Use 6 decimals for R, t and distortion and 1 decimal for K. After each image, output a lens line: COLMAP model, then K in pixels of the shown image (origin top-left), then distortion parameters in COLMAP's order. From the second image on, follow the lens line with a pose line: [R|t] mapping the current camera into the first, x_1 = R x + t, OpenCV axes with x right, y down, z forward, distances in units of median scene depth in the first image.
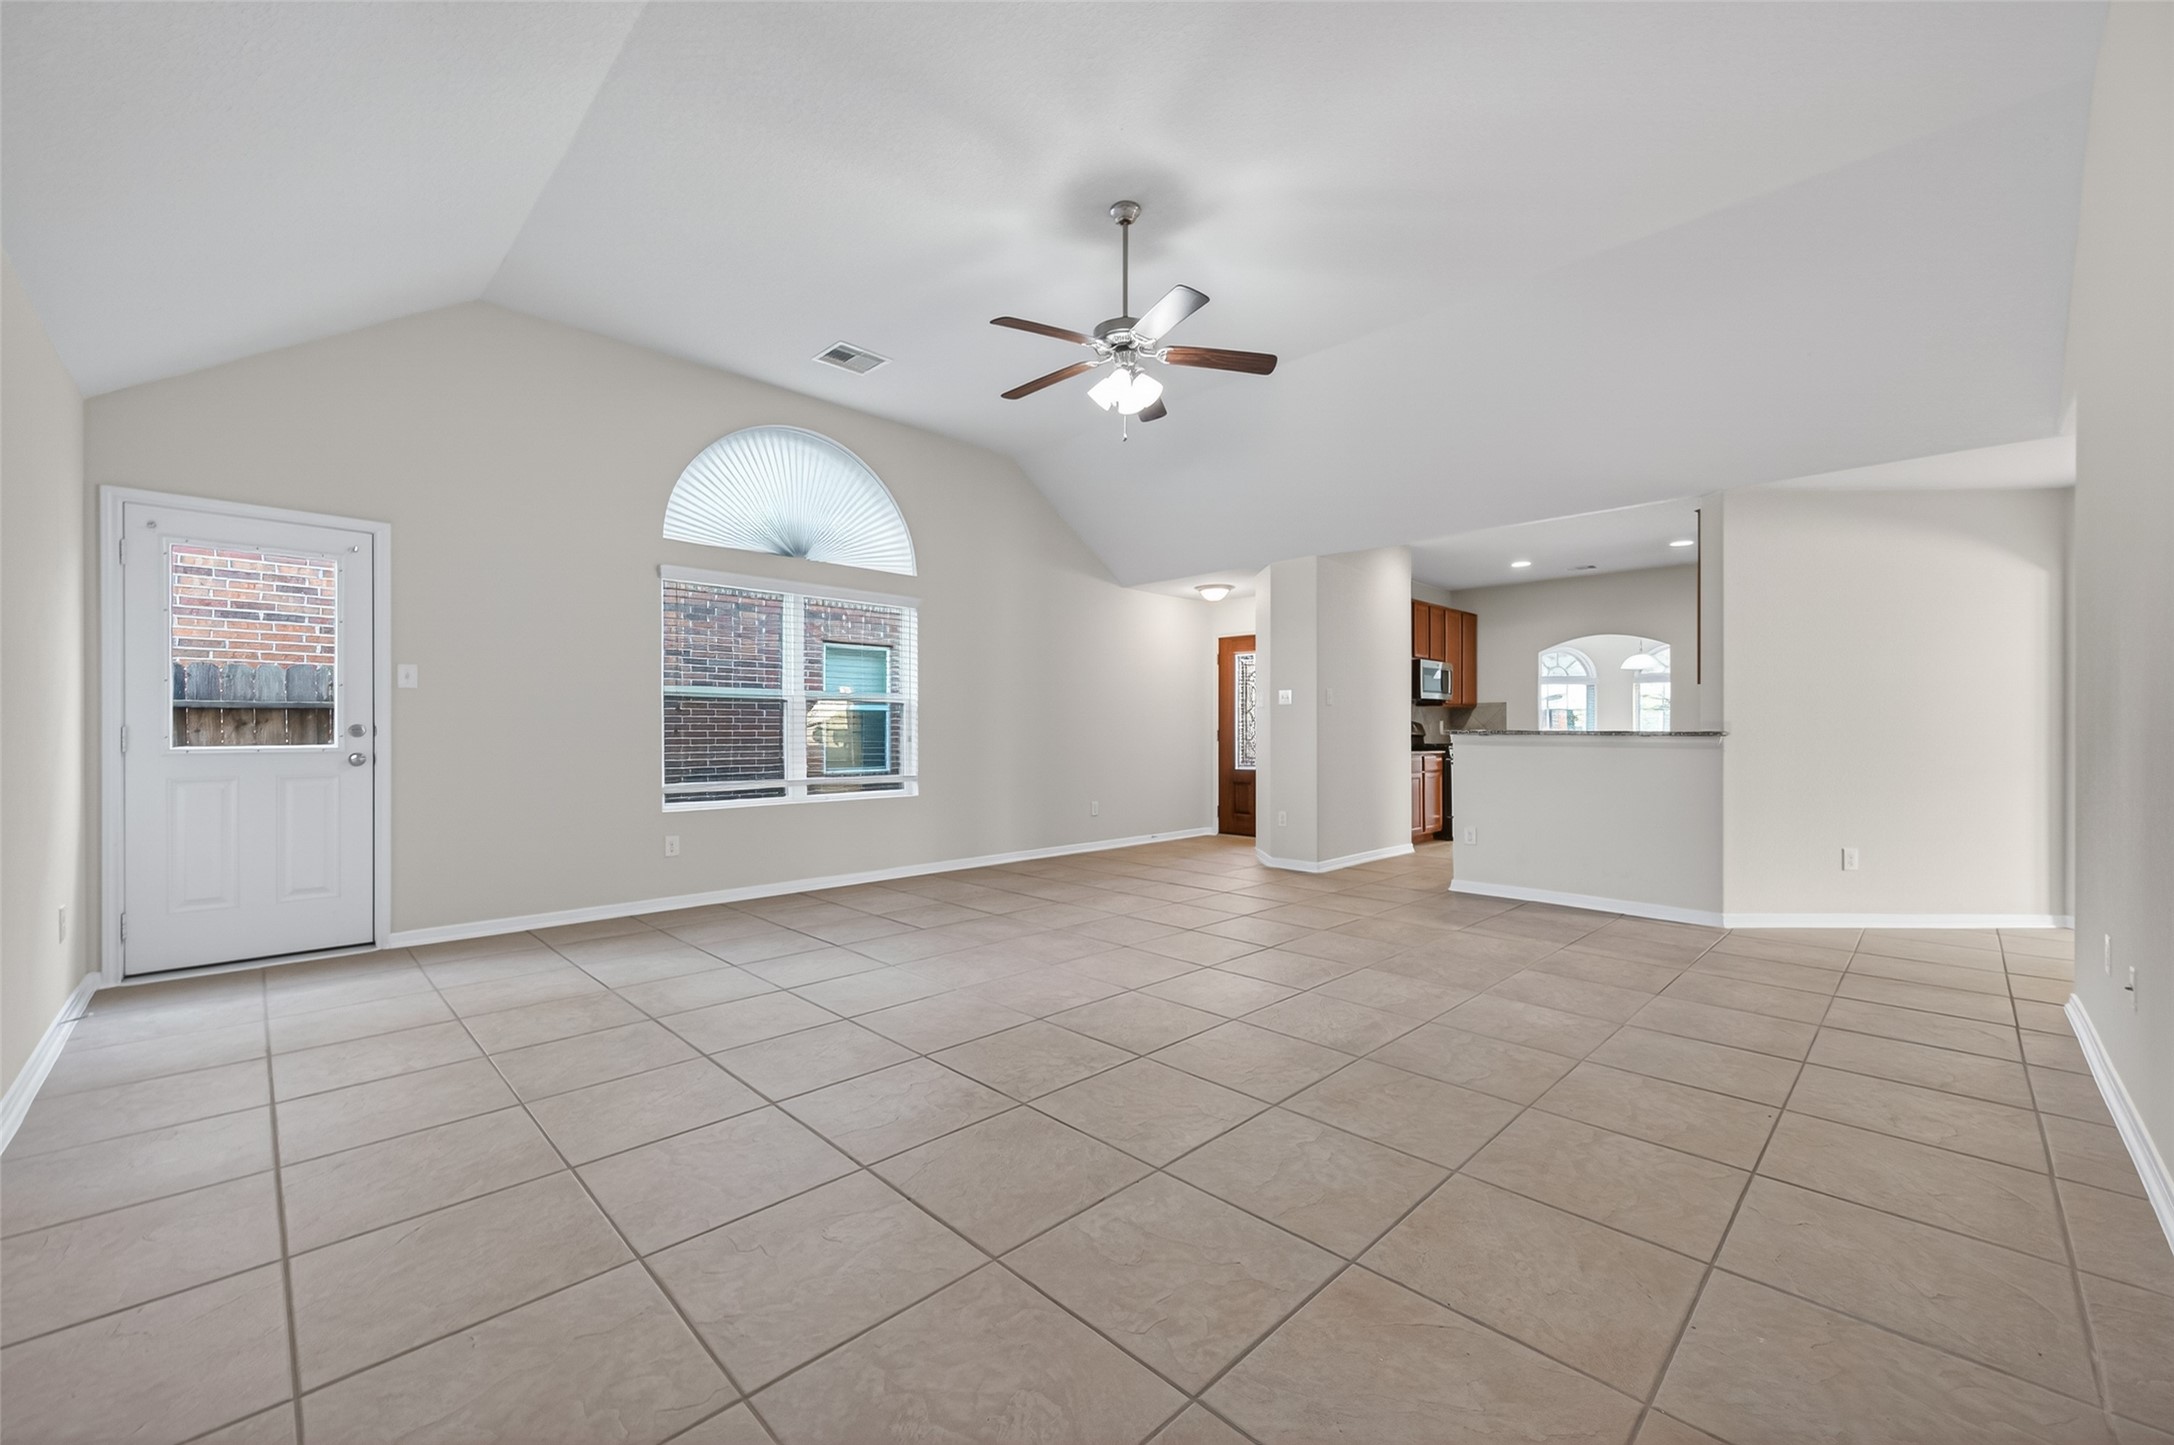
lens RADIAL K [[850.5, 0, 1071.1], [0, 850.5, 734.0], [0, 0, 1]] dist [0.005405, -0.001988]
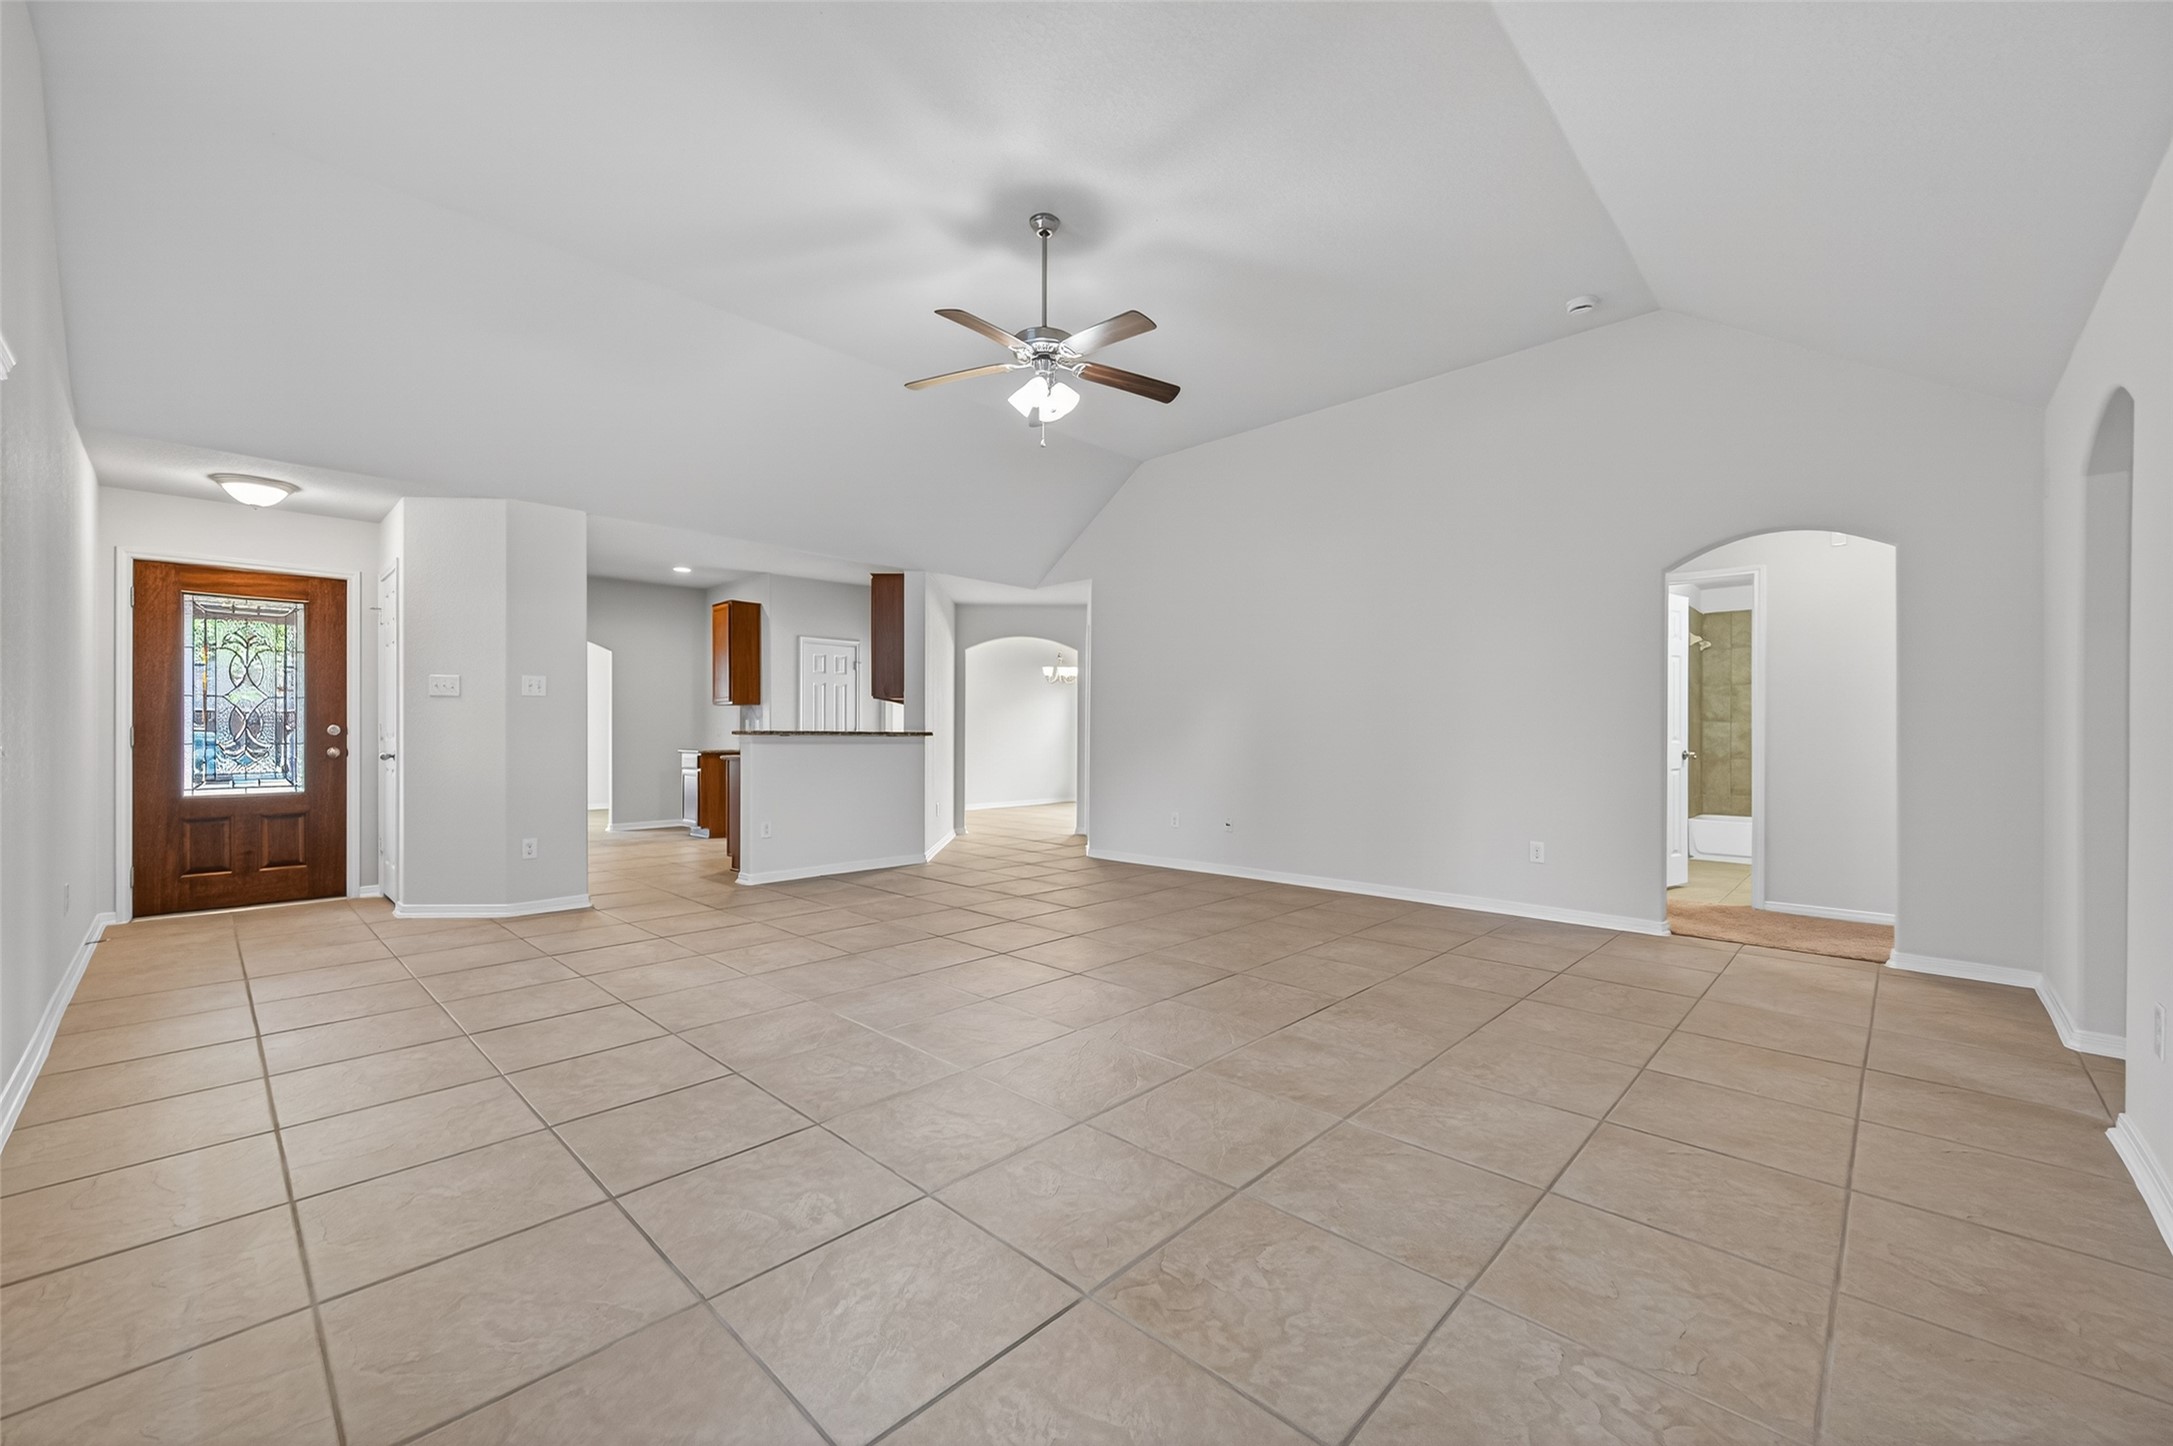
lens RADIAL K [[850.1, 0, 1101.1], [0, 850.1, 729.1], [0, 0, 1]] dist [0.005405, -0.001988]
pose [[-0.059290, 0.003047, 0.998236, -0.701400], [0.000570, 0.999995, -0.003018, -0.002690], [-0.998241, 0.000390, -0.059291, 0.725749]]
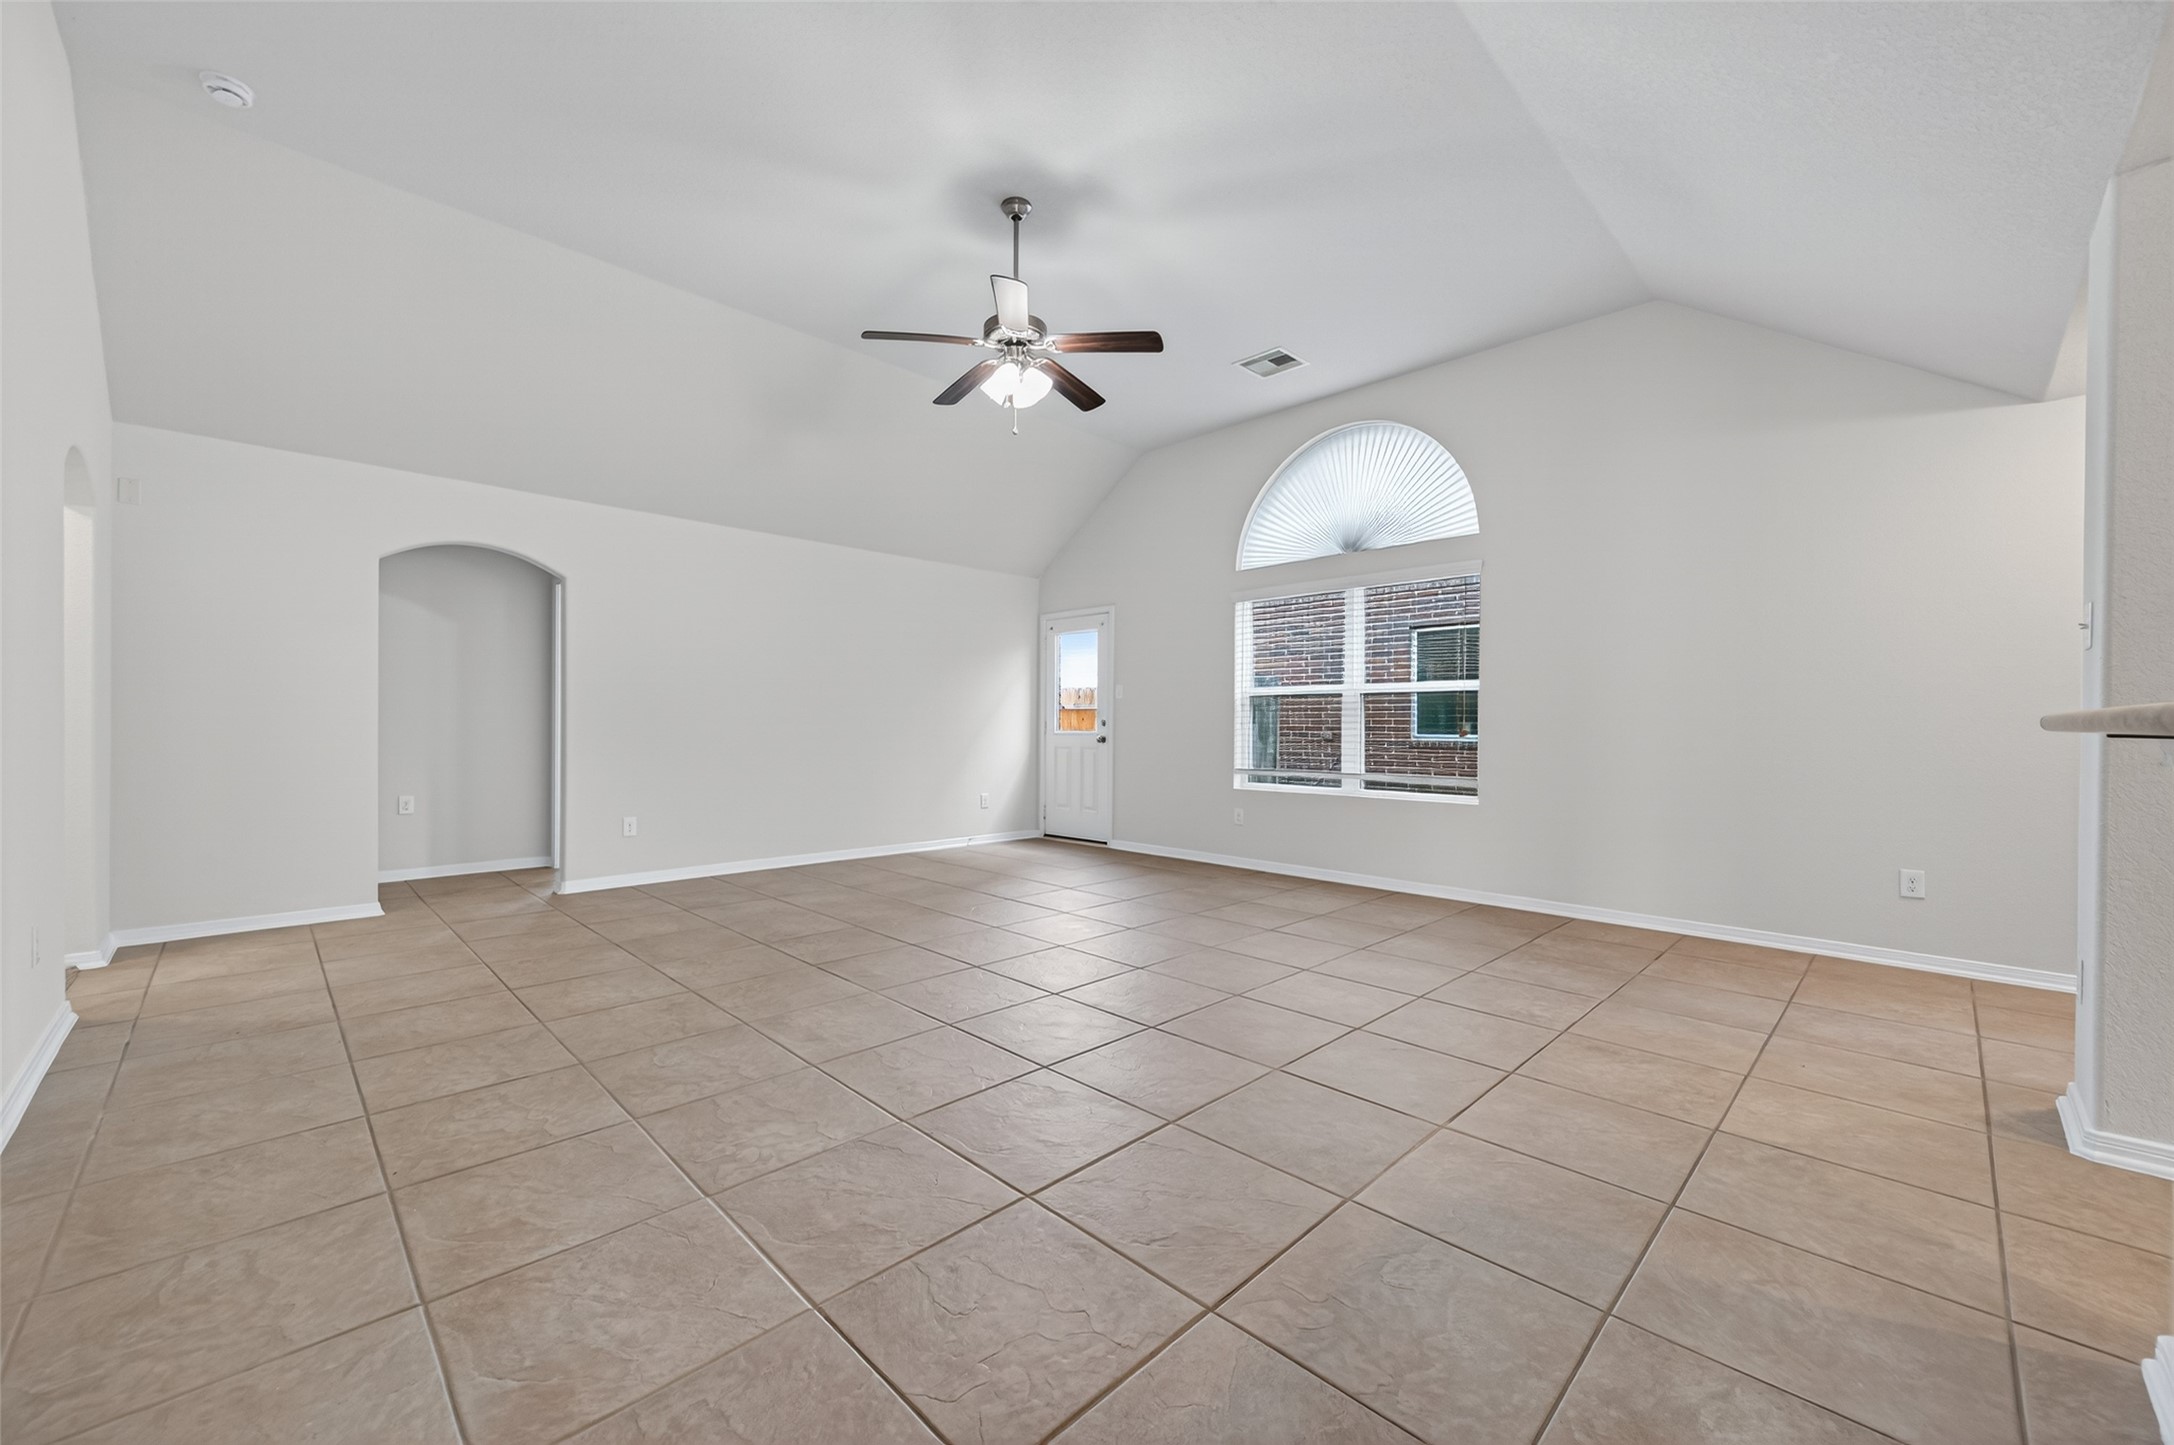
lens RADIAL K [[850.5, 0, 1094.3], [0, 850.5, 729.2], [0, 0, 1]] dist [0.005405, -0.001988]
pose [[0.015092, 0.003820, -0.999879, 0.790533], [-0.009456, 0.999949, 0.003677, 0.001306], [0.999841, 0.009400, 0.015127, 0.792129]]
